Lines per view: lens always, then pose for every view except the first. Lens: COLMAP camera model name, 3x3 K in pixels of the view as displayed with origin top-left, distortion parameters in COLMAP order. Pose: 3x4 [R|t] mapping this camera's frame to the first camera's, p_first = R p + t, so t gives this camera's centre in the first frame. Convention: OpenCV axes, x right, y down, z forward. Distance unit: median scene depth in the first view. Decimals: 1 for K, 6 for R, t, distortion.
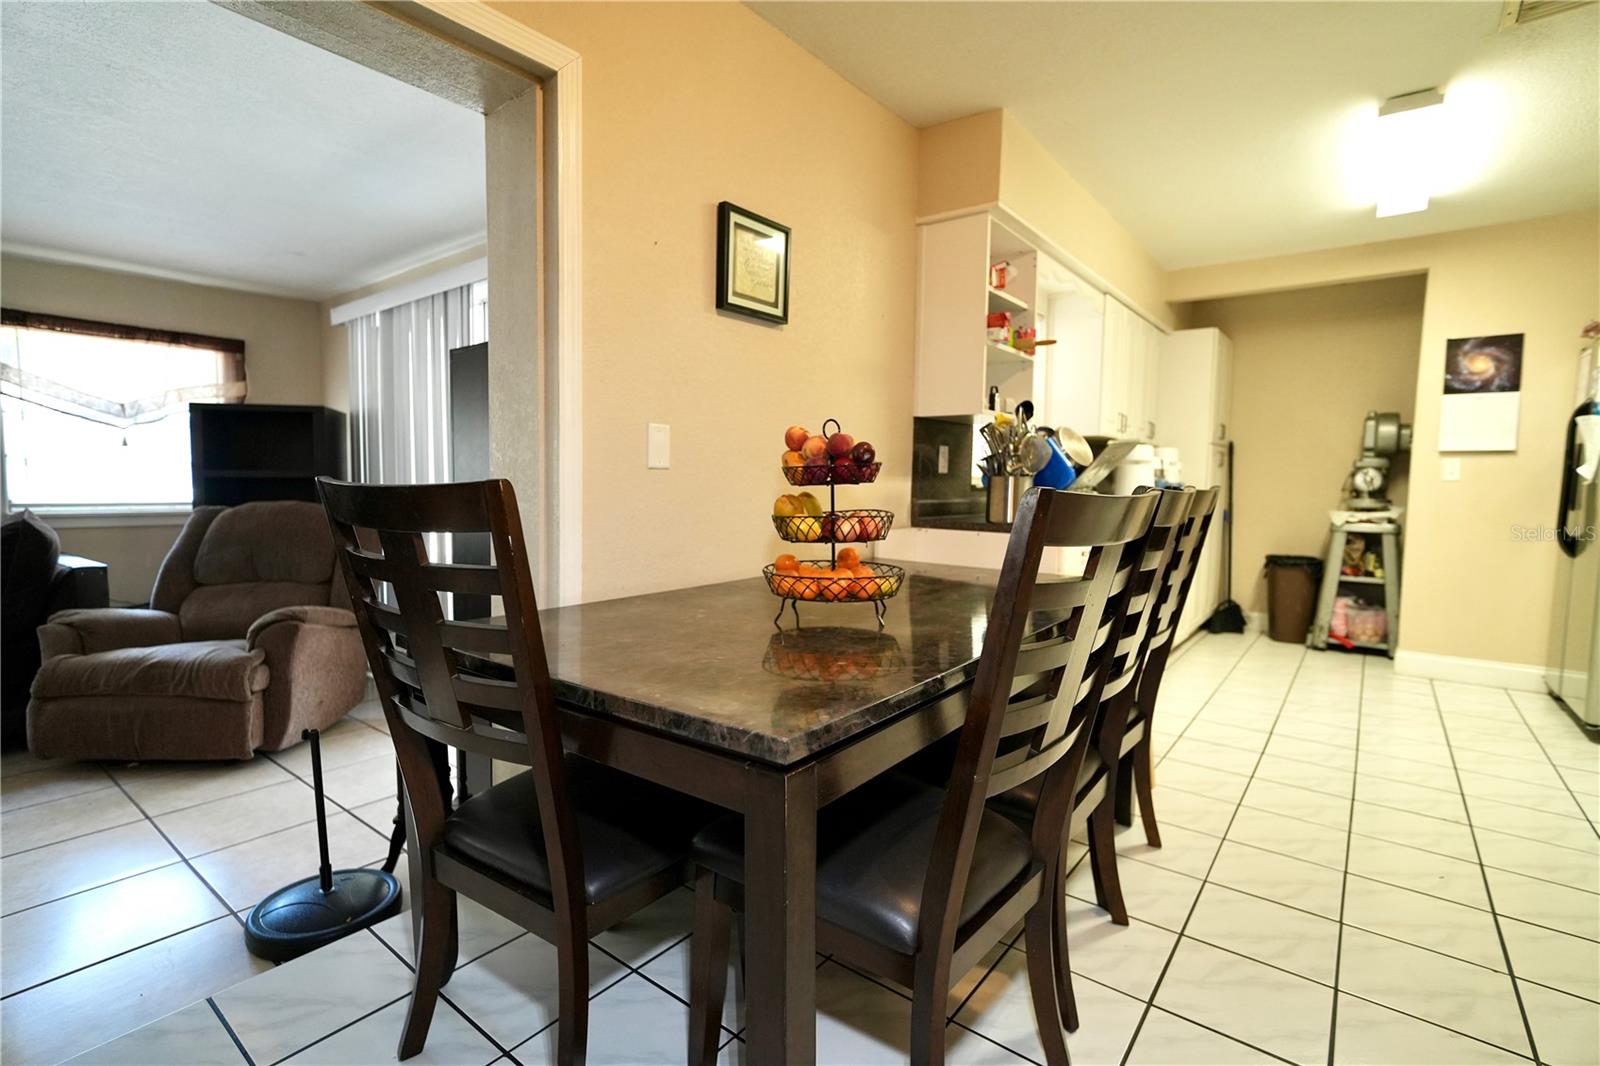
lens RADIAL K [[744.0, 0, 798.2], [0, 744.0, 530.0], [0, 0, 1]] dist [-0.008538, 0.003445]
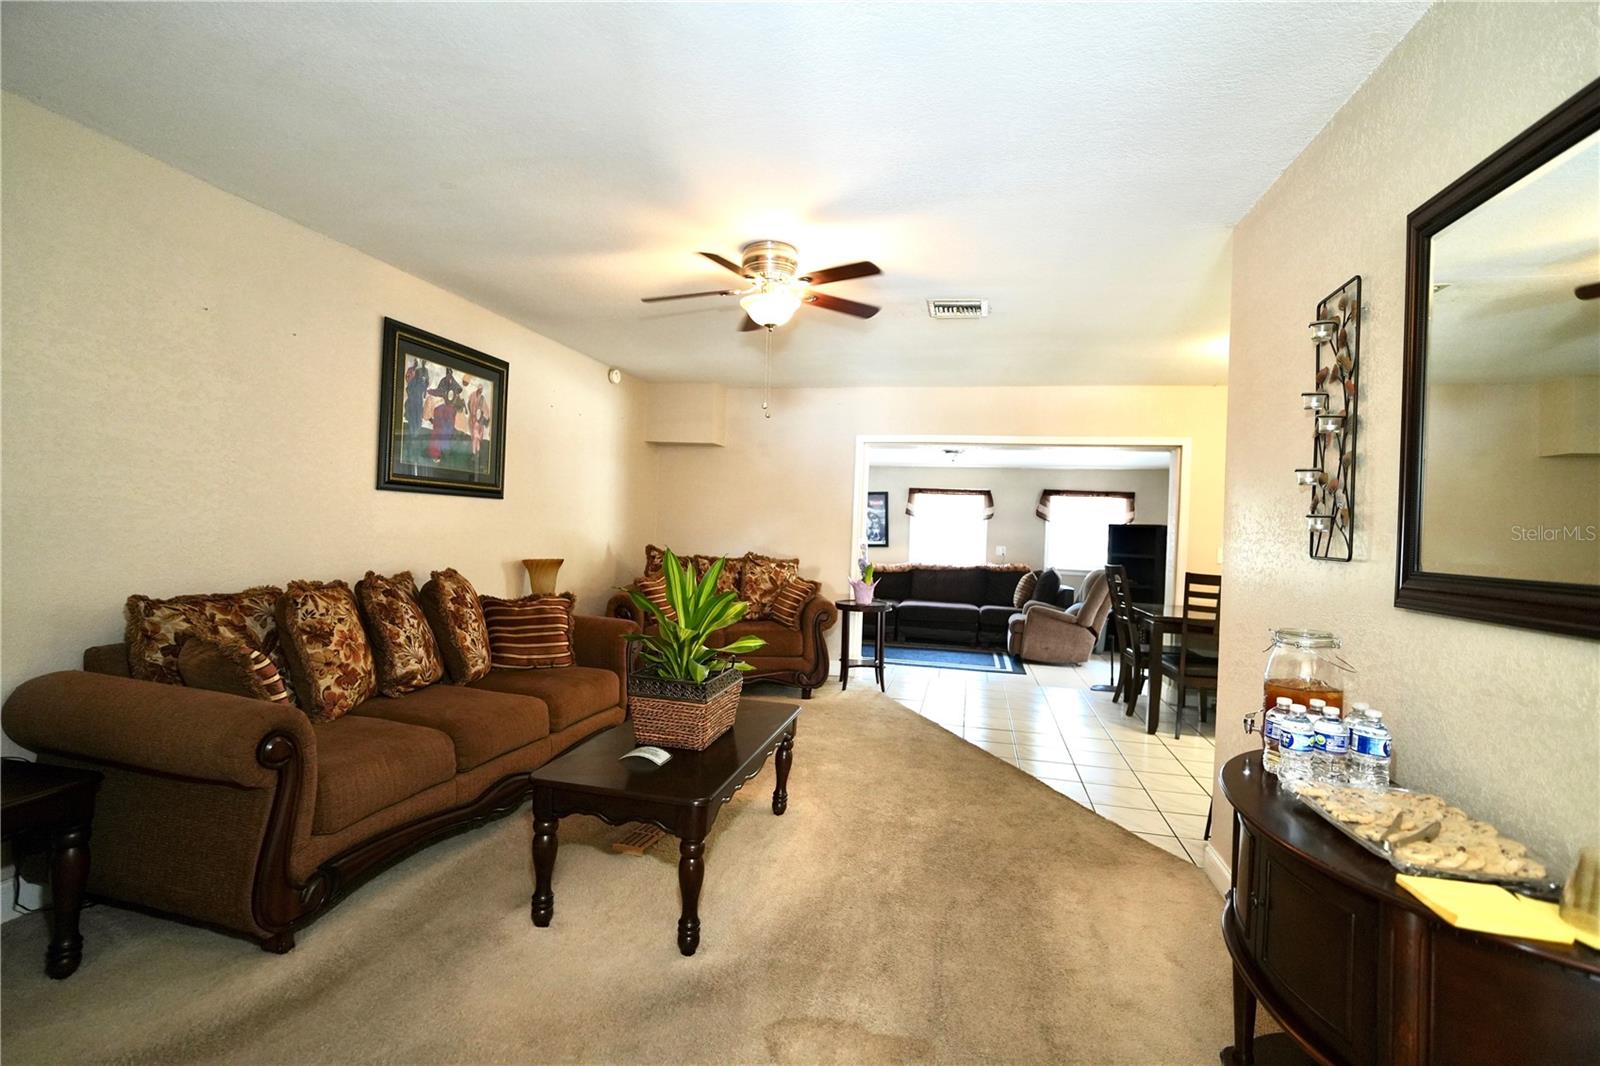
lens RADIAL K [[744.0, 0, 796.8], [0, 744.0, 528.8], [0, 0, 1]] dist [-0.008538, 0.003445]
pose [[0.428319, 0.006465, -0.903605, 0.819160], [-0.096622, 0.994569, -0.038684, 0.024435], [0.898447, 0.103877, 0.426617, -0.822662]]
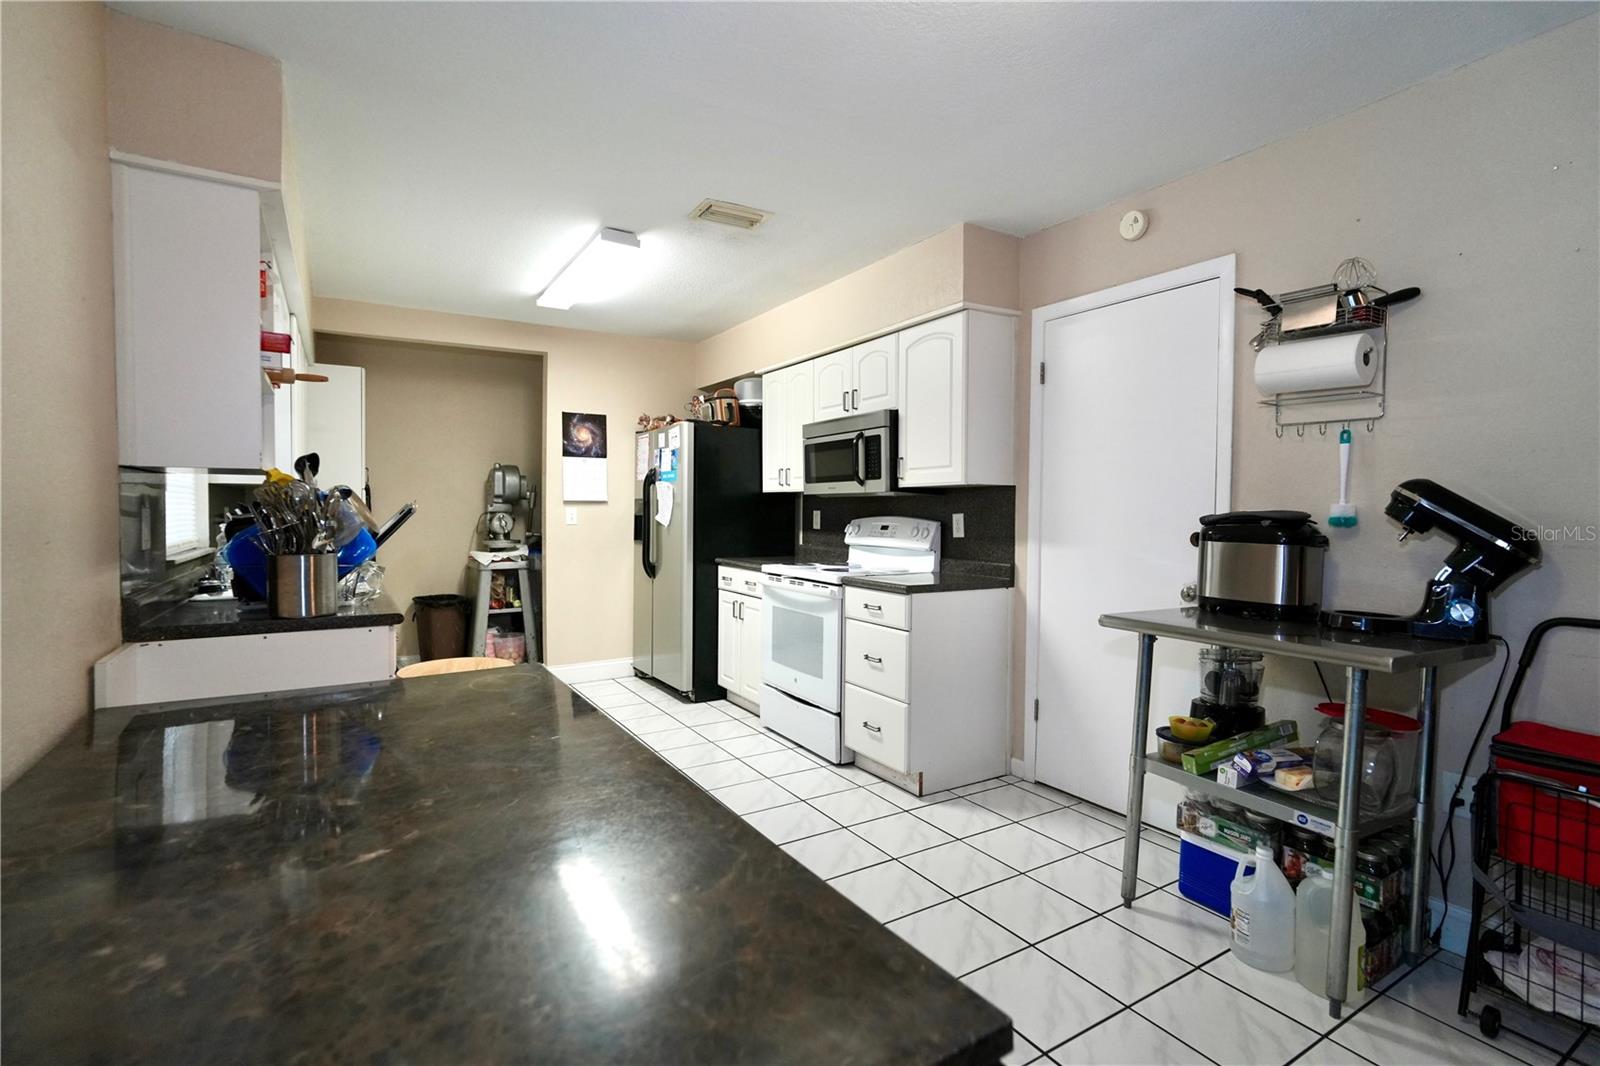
lens RADIAL K [[744.0, 0, 797.8], [0, 744.0, 524.6], [0, 0, 1]] dist [-0.008538, 0.003445]
pose [[0.351944, -0.034273, 0.935393, -0.168578], [0.069205, 0.997547, 0.010512, -0.053137], [-0.933459, 0.061035, 0.353452, 0.192675]]
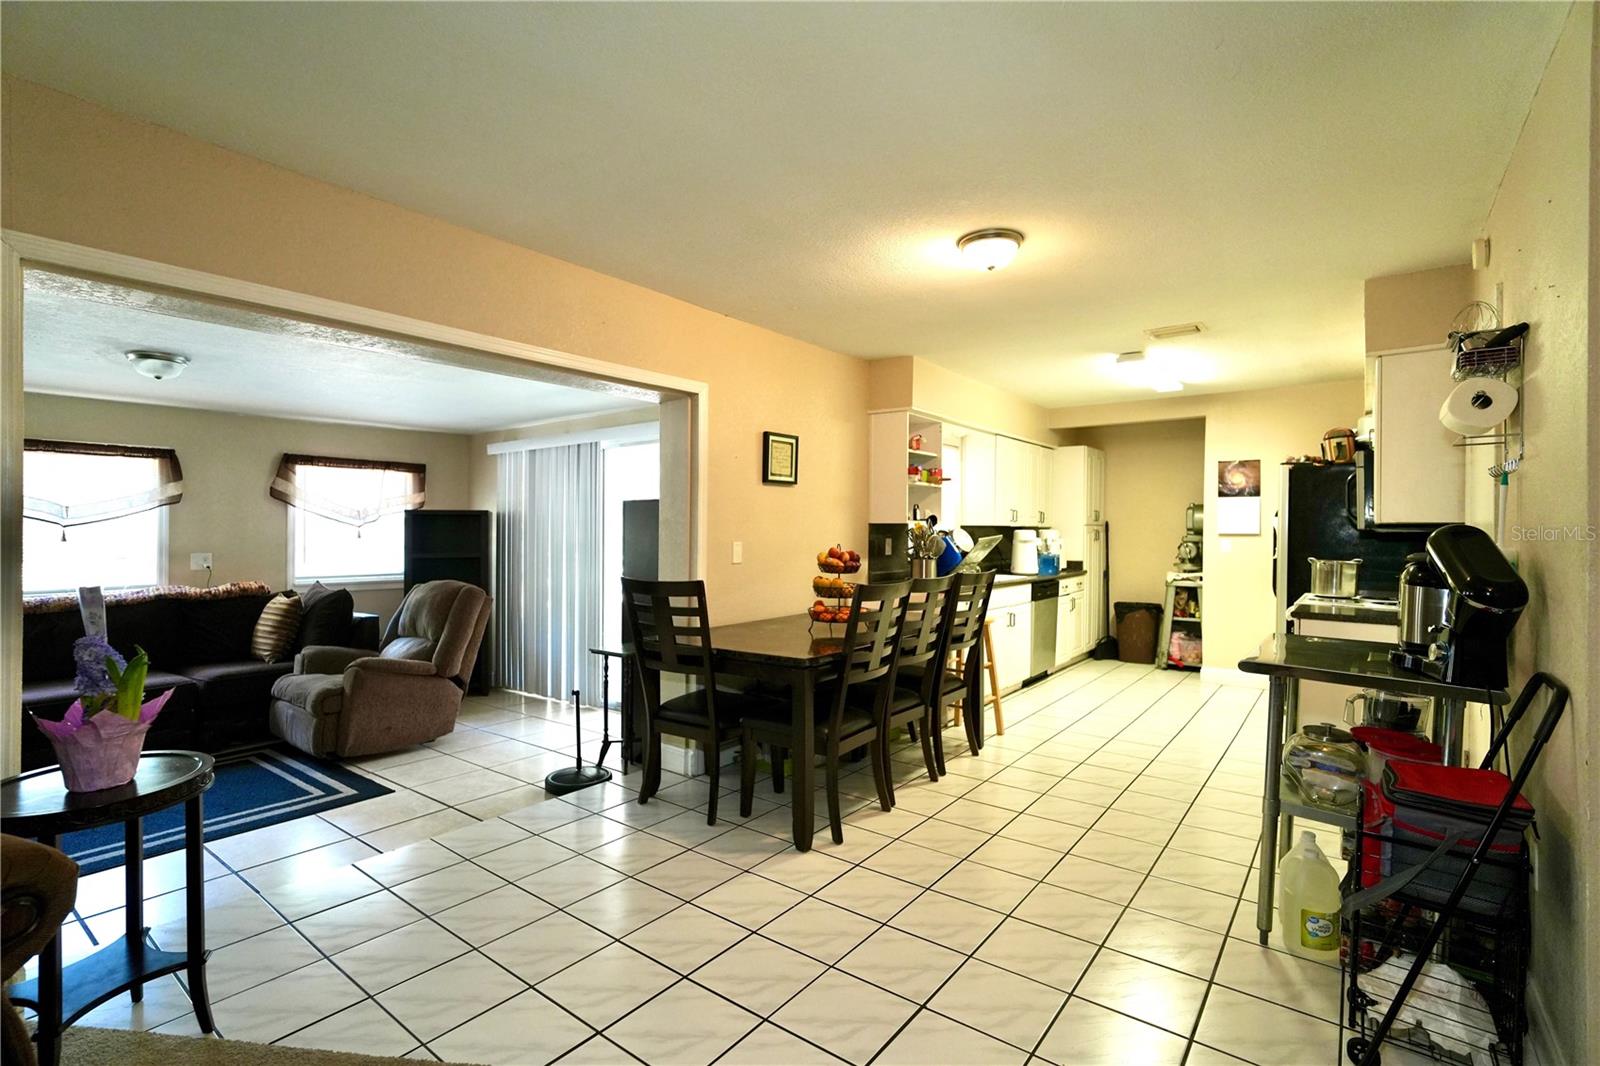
lens RADIAL K [[744.0, 0, 797.6], [0, 744.0, 531.5], [0, 0, 1]] dist [-0.008538, 0.003445]
pose [[0.999896, -0.008695, 0.011473, -0.020706], [0.009461, 0.997601, -0.068569, -0.013880], [-0.010849, 0.068671, 0.997580, -0.525216]]
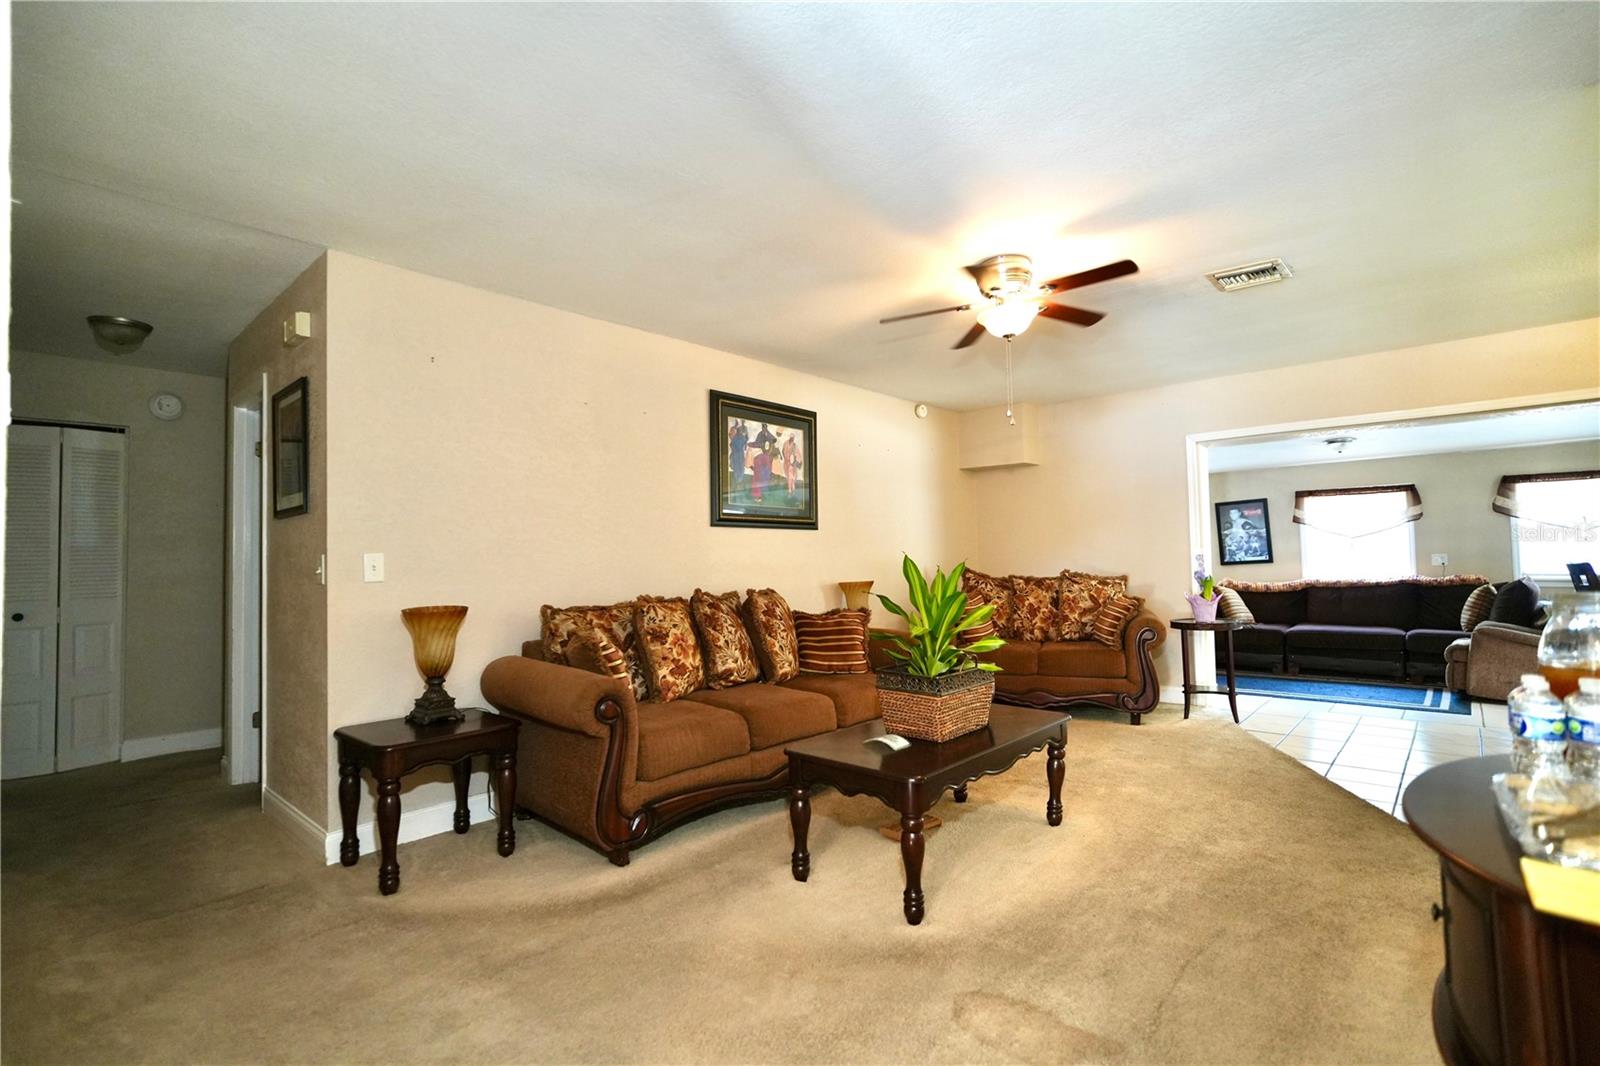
lens RADIAL K [[744.0, 0, 801.7], [0, 744.0, 527.2], [0, 0, 1]] dist [-0.008538, 0.003445]
pose [[-0.059413, -0.056983, -0.996606, 0.902207], [-0.054382, 0.997072, -0.053768, 0.045259], [0.996751, 0.051003, -0.062338, -0.697587]]
